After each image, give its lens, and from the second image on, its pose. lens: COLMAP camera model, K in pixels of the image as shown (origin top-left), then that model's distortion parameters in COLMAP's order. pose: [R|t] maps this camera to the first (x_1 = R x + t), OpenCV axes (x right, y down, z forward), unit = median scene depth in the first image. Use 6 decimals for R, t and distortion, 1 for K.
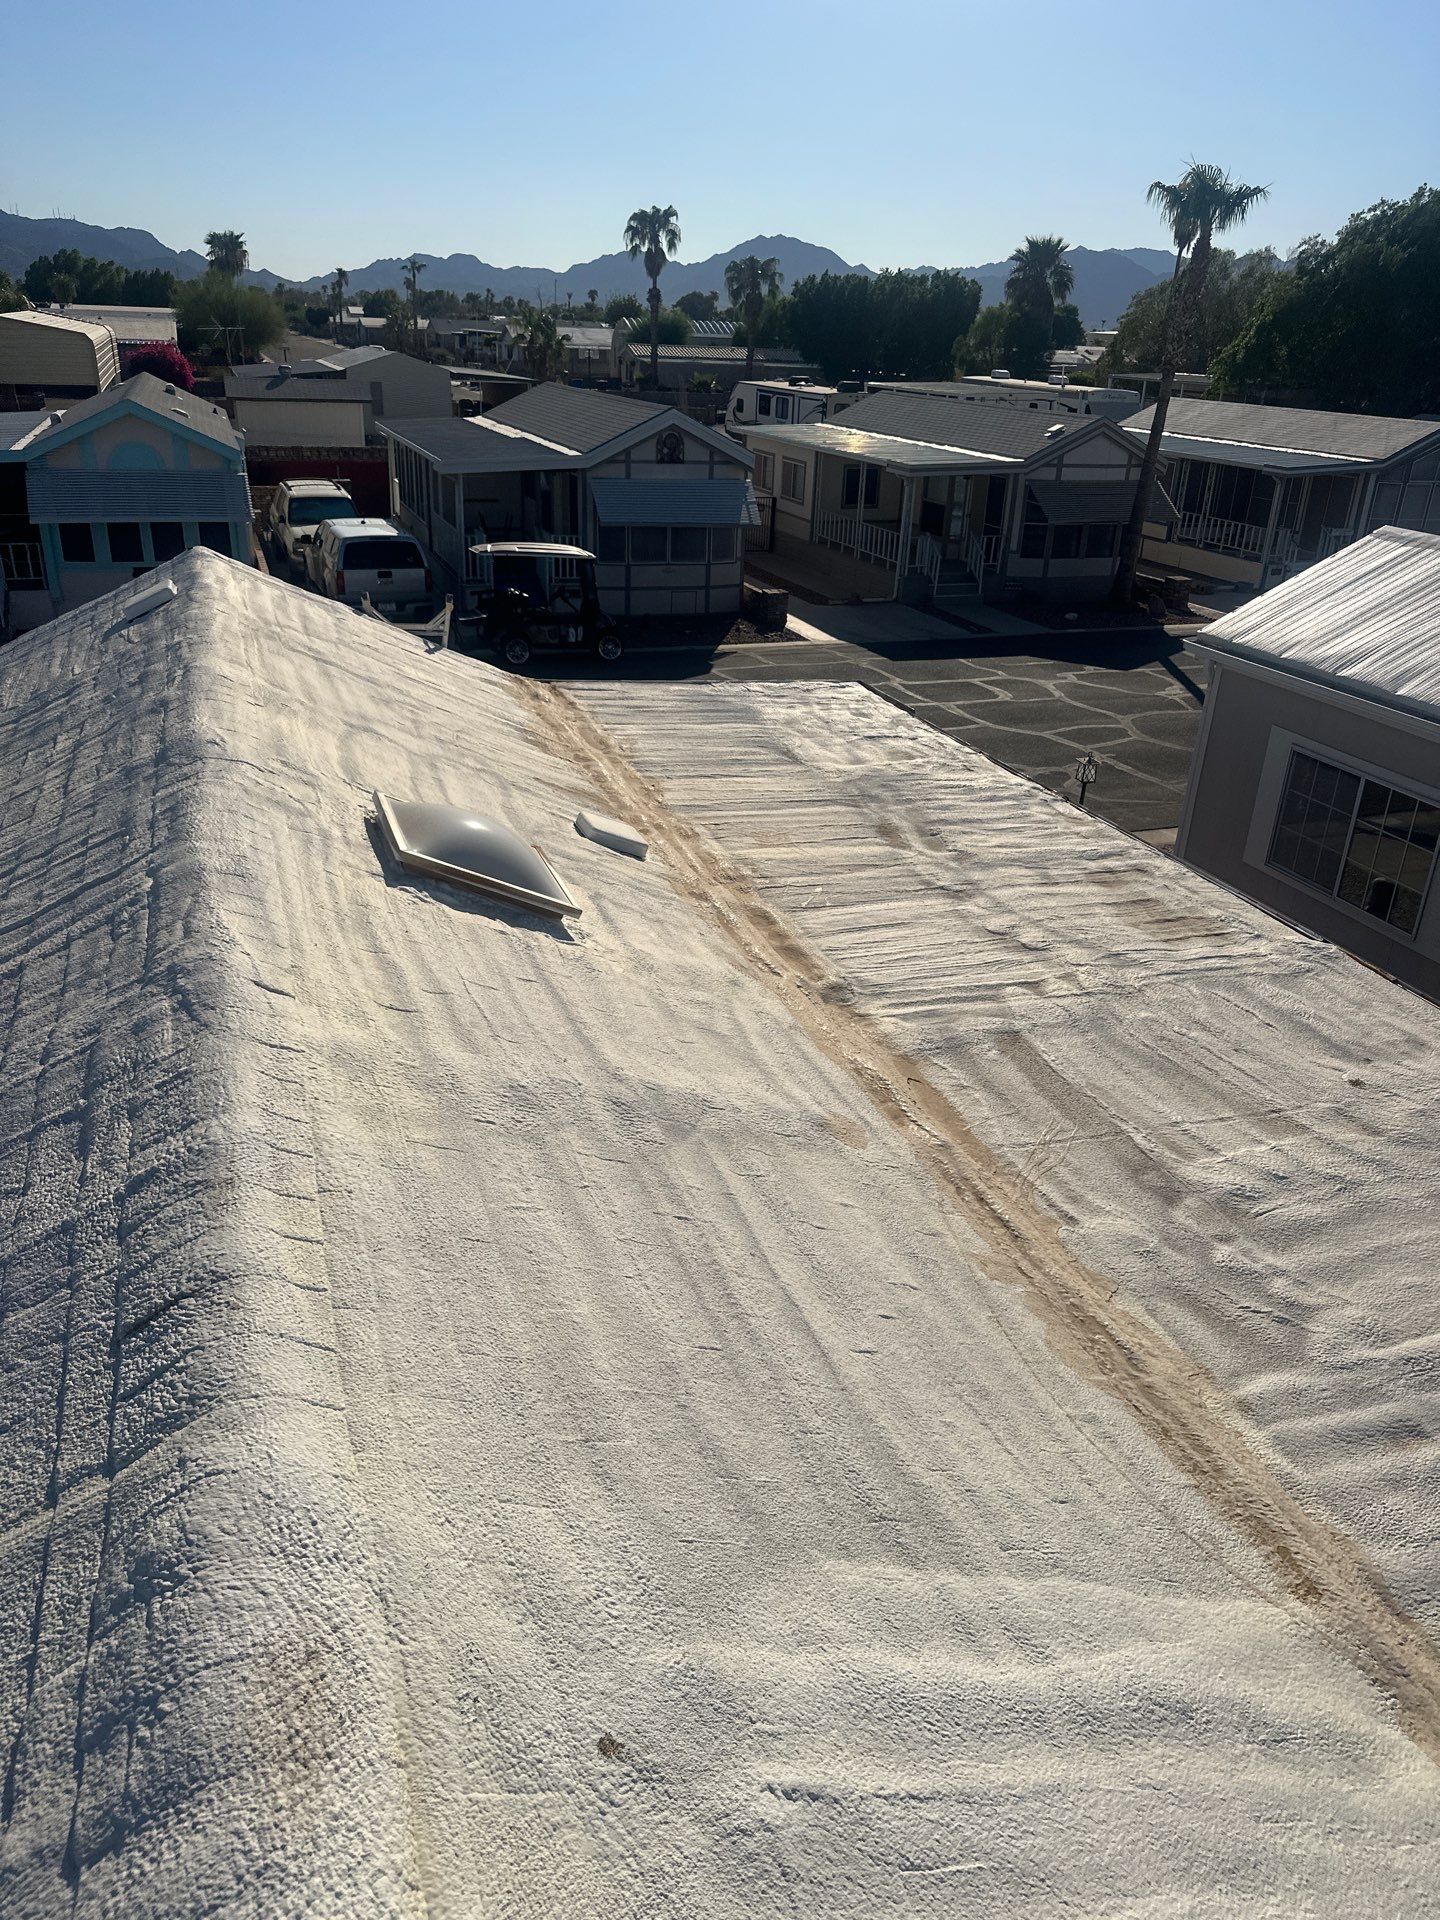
lens RADIAL K [[1350.1, 0, 710.3], [0, 1350.1, 975.2], [0, 0, 1]] dist [0.033922, -0.060411]
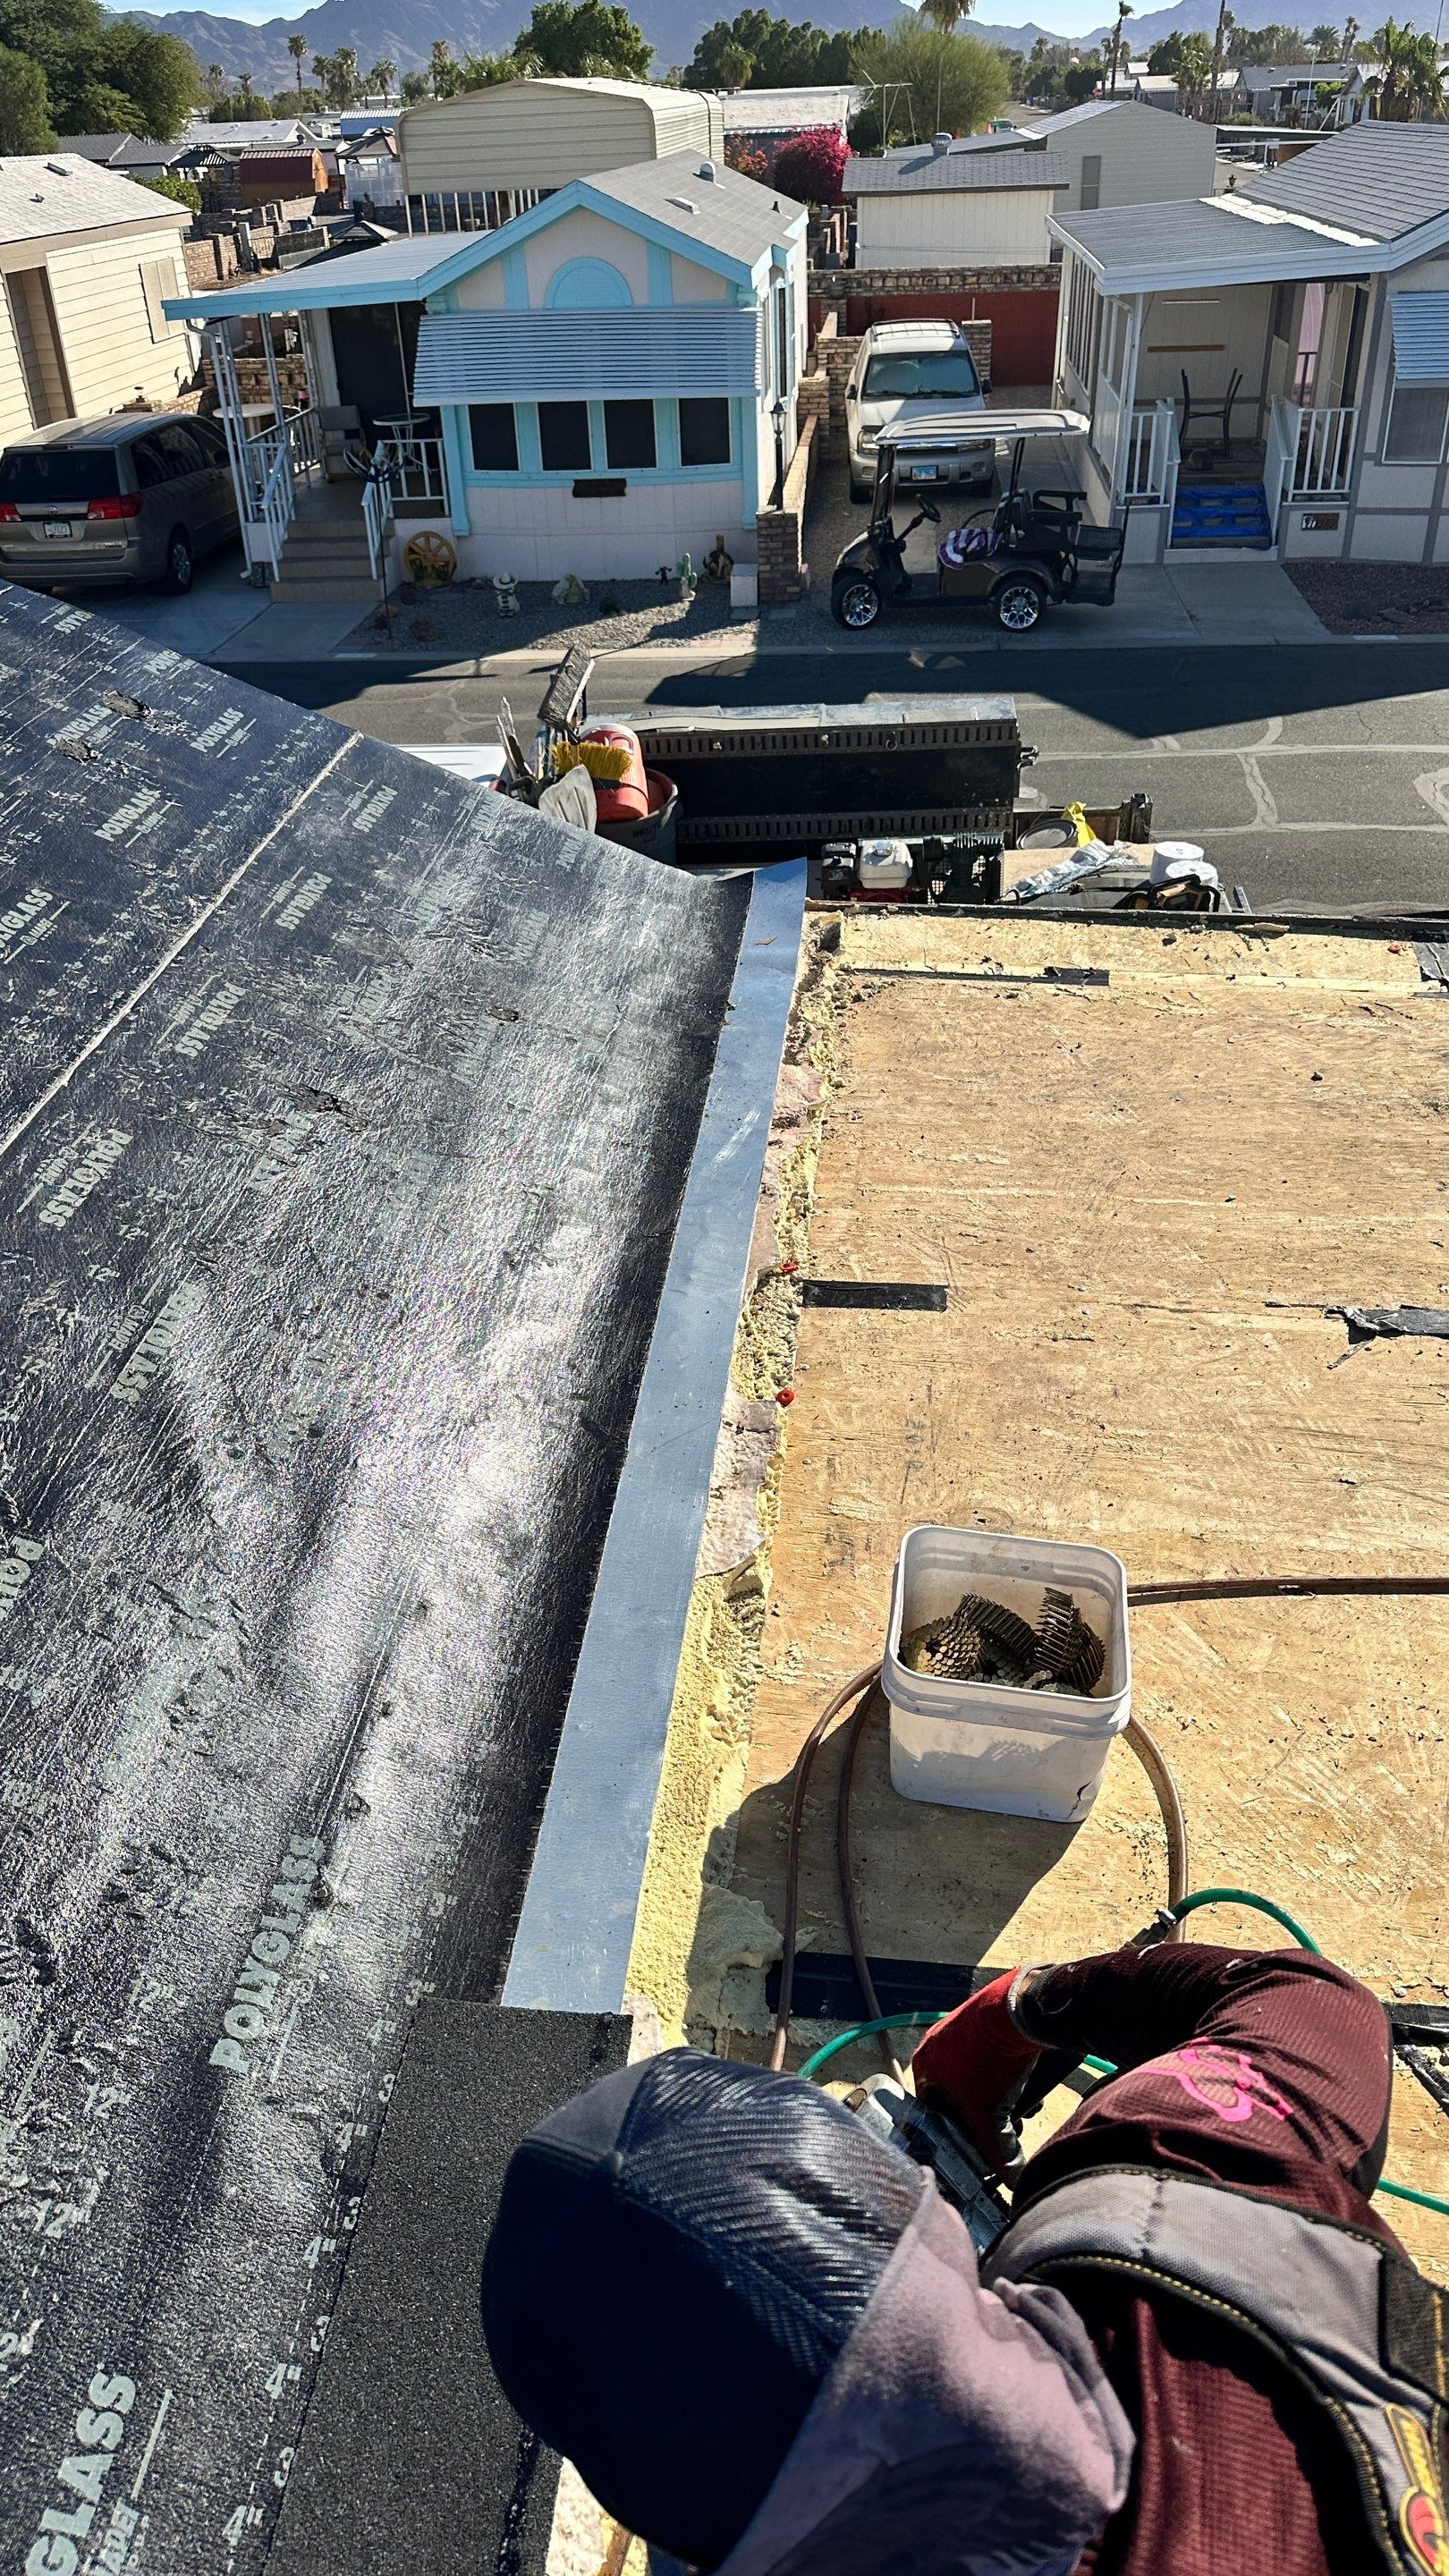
lens RADIAL K [[1756.5, 0, 704.5], [0, 1756.5, 1327.2], [0, 0, 1]] dist [-0.012792, -0.000329]
pose [[0.901210, 0.184398, -0.392195, 0.008900], [-0.117656, 0.975078, 0.188094, -0.065365], [0.417105, -0.123368, 0.900446, 0.209031]]
